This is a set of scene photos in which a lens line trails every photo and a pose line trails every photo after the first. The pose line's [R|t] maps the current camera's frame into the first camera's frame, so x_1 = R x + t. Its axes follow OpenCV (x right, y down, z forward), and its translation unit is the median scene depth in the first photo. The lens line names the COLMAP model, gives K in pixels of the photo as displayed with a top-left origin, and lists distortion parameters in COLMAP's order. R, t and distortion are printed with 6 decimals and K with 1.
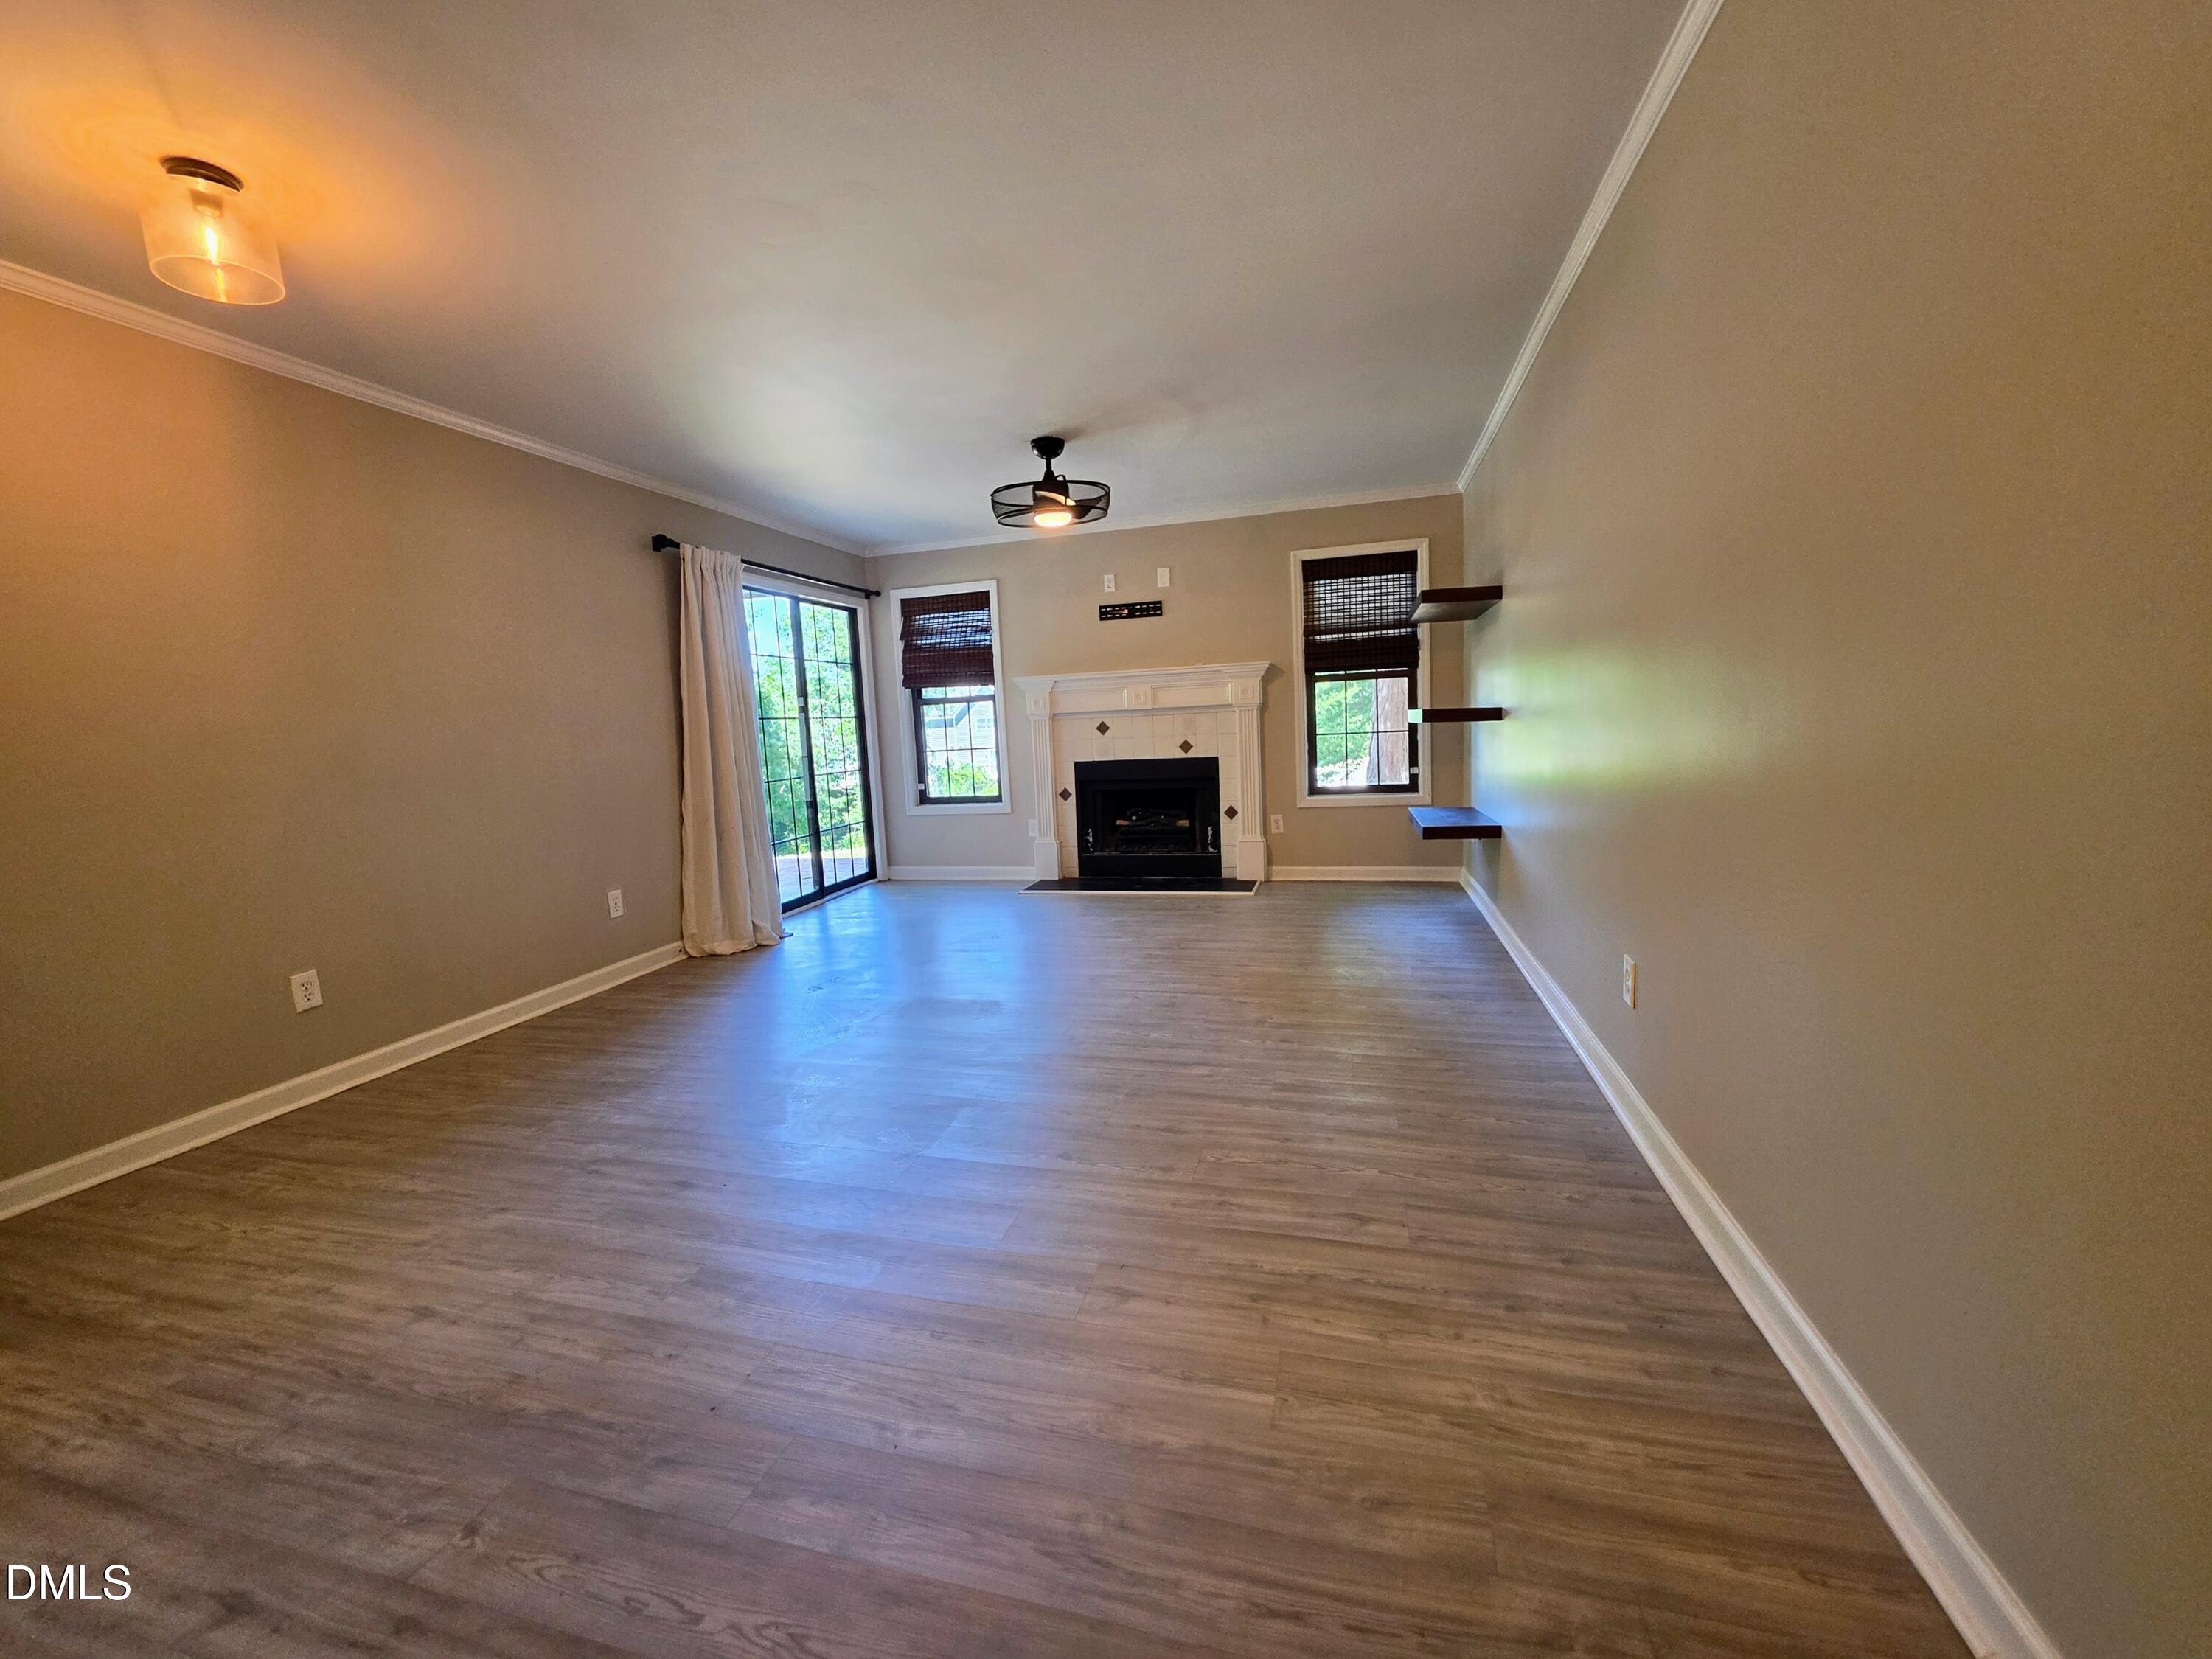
lens RADIAL K [[892.3, 0, 1100.5], [0, 892.3, 818.7], [0, 0, 1]] dist [-0.004726, 0.000875]
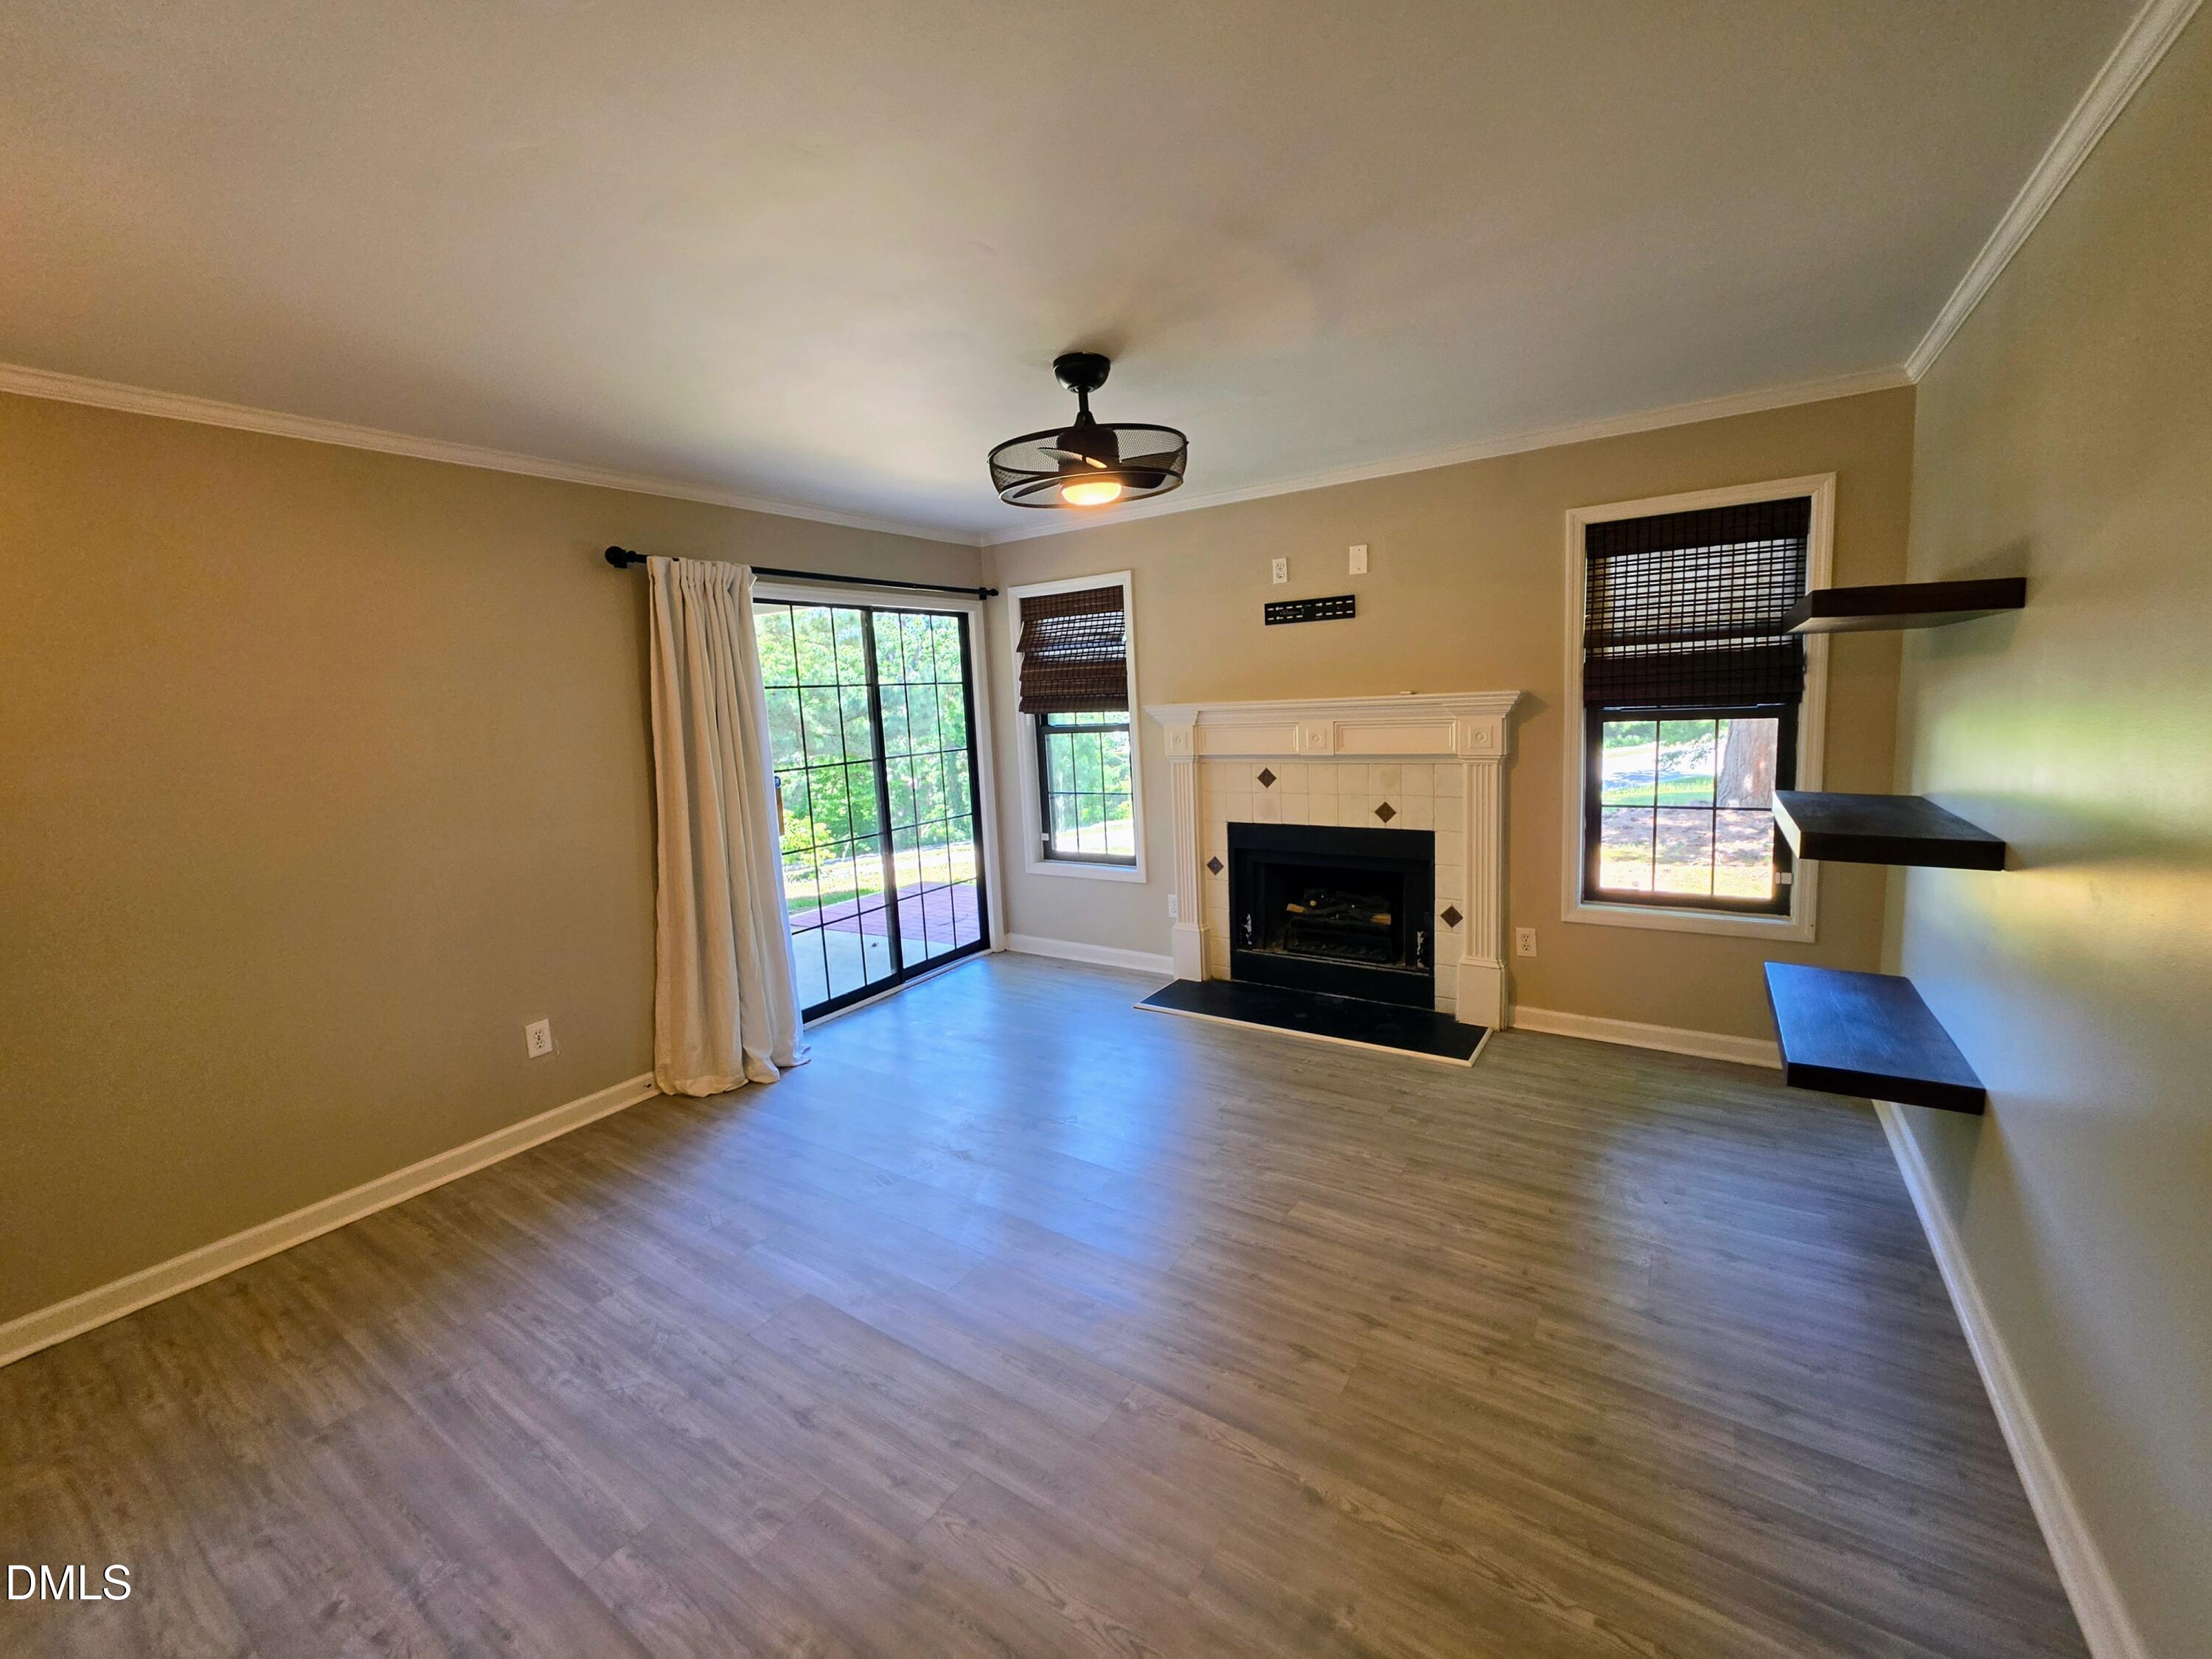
lens RADIAL K [[898.0, 0, 1113.6], [0, 898.0, 807.9], [0, 0, 1]] dist [-0.003479, -0.000043]
pose [[0.951357, 0.040557, -0.305410, 0.112421], [-0.031084, 0.998875, 0.035818, -0.106718], [0.306519, -0.024583, 0.951547, 0.309039]]
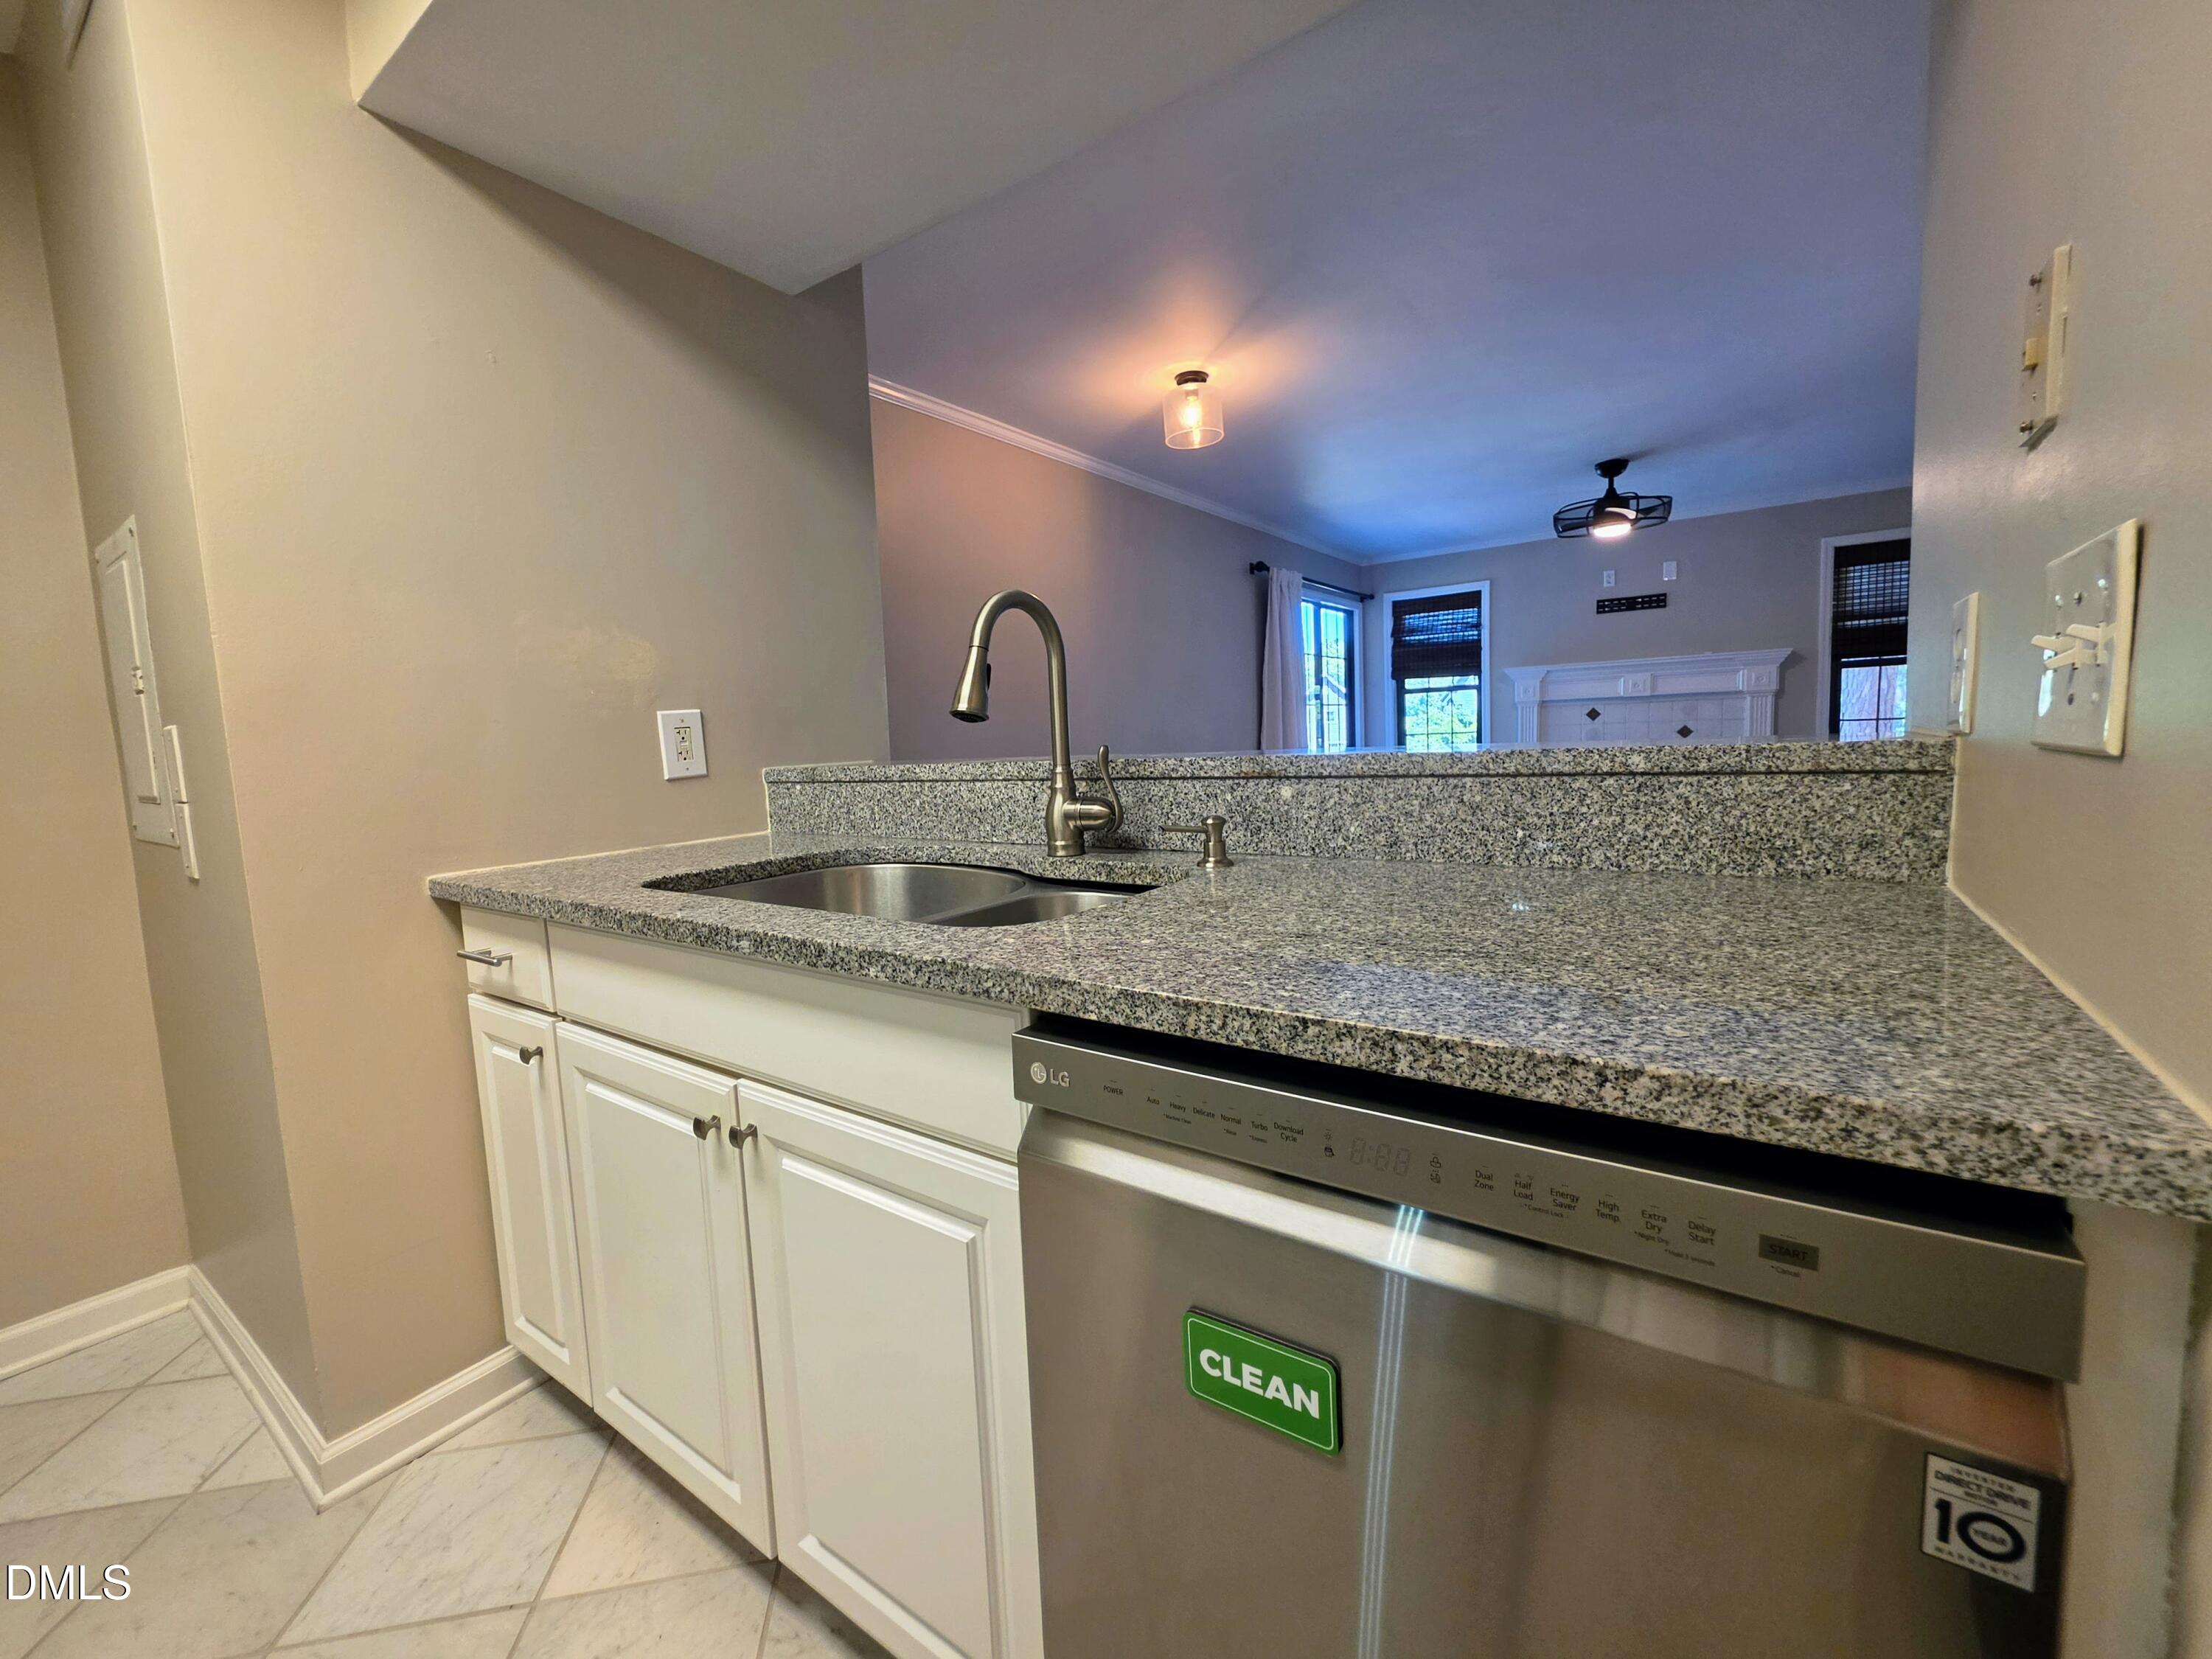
lens RADIAL K [[892.3, 0, 1100.5], [0, 892.3, 818.7], [0, 0, 1]] dist [-0.004726, 0.000875]
pose [[0.938123, 0.040520, -0.343925, -0.192589], [-0.037699, 0.999178, 0.014888, 0.032897], [0.344245, -0.001001, 0.938879, -0.226747]]
